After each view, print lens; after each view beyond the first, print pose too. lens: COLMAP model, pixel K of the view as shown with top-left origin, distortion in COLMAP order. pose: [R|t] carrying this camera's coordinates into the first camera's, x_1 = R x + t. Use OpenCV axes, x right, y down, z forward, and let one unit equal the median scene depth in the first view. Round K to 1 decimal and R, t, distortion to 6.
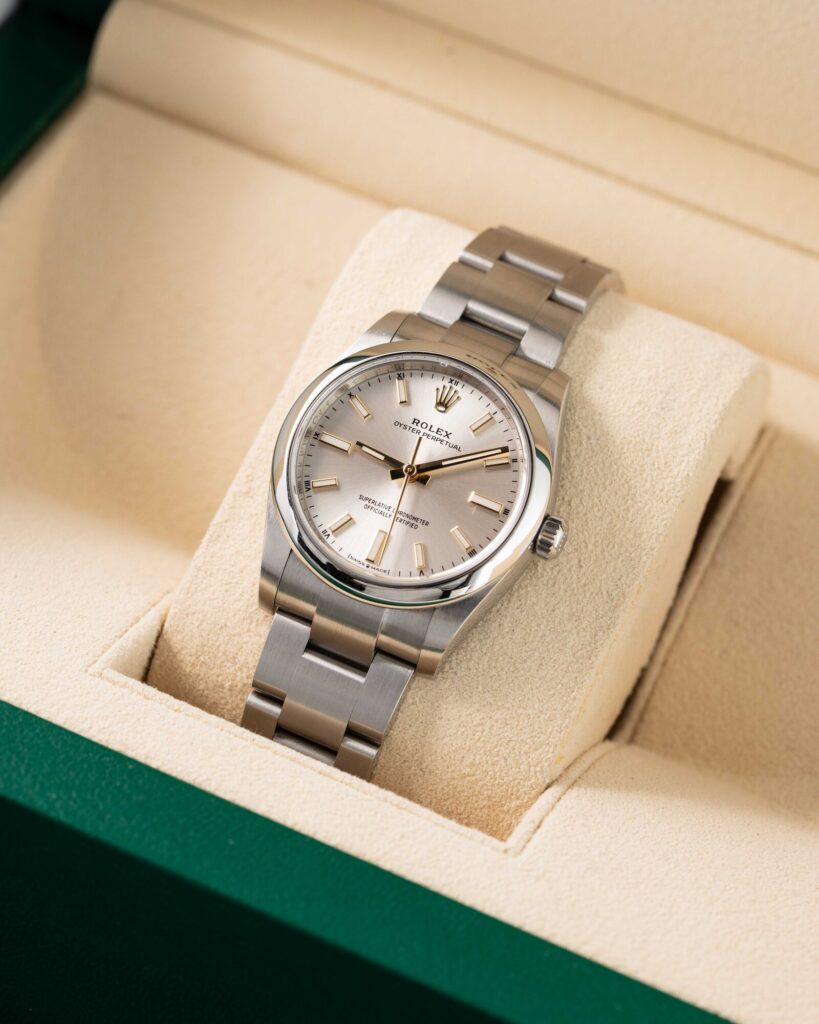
lens RADIAL K [[4225.4, 0, 409.5], [0, 4225.4, 512.0], [0, 0, 1]] dist [0.080769, 4.547504]
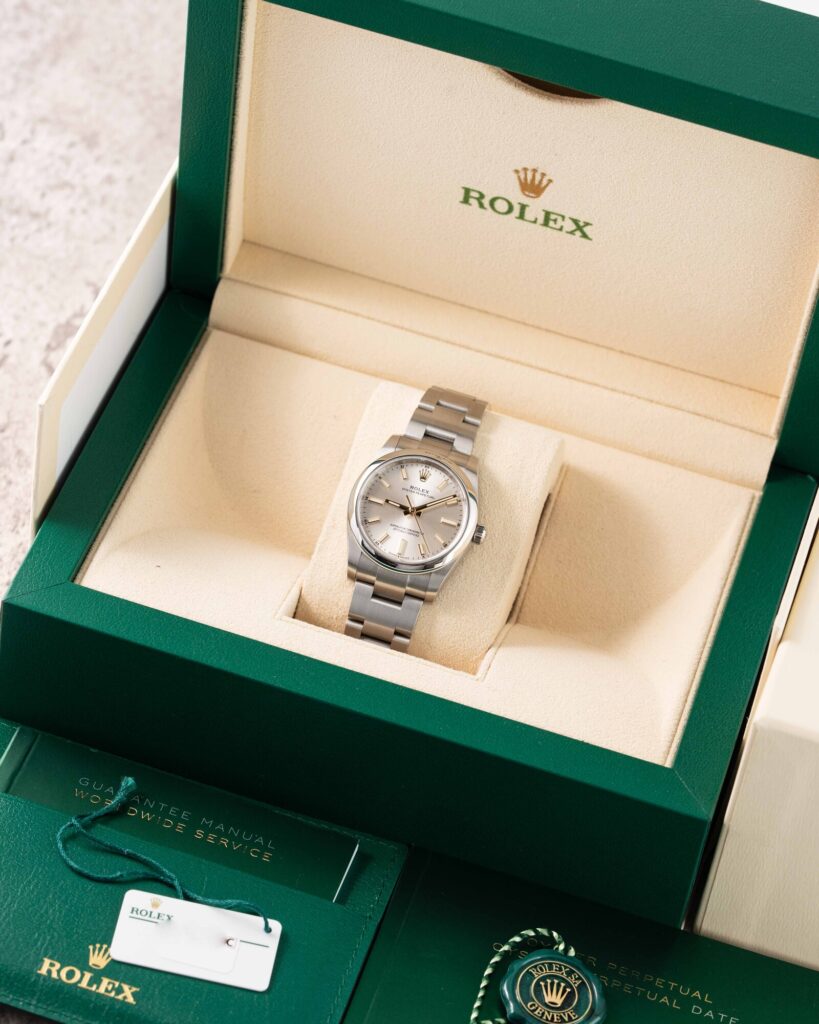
lens RADIAL K [[4225.4, 0, 409.5], [0, 4225.4, 512.0], [0, 0, 1]] dist [0.080769, 4.547504]
pose [[0.988828, -0.102050, 0.108647, -0.234790], [0.097200, 0.994055, 0.049055, -0.114362], [-0.113008, -0.037946, 0.992869, -1.140824]]
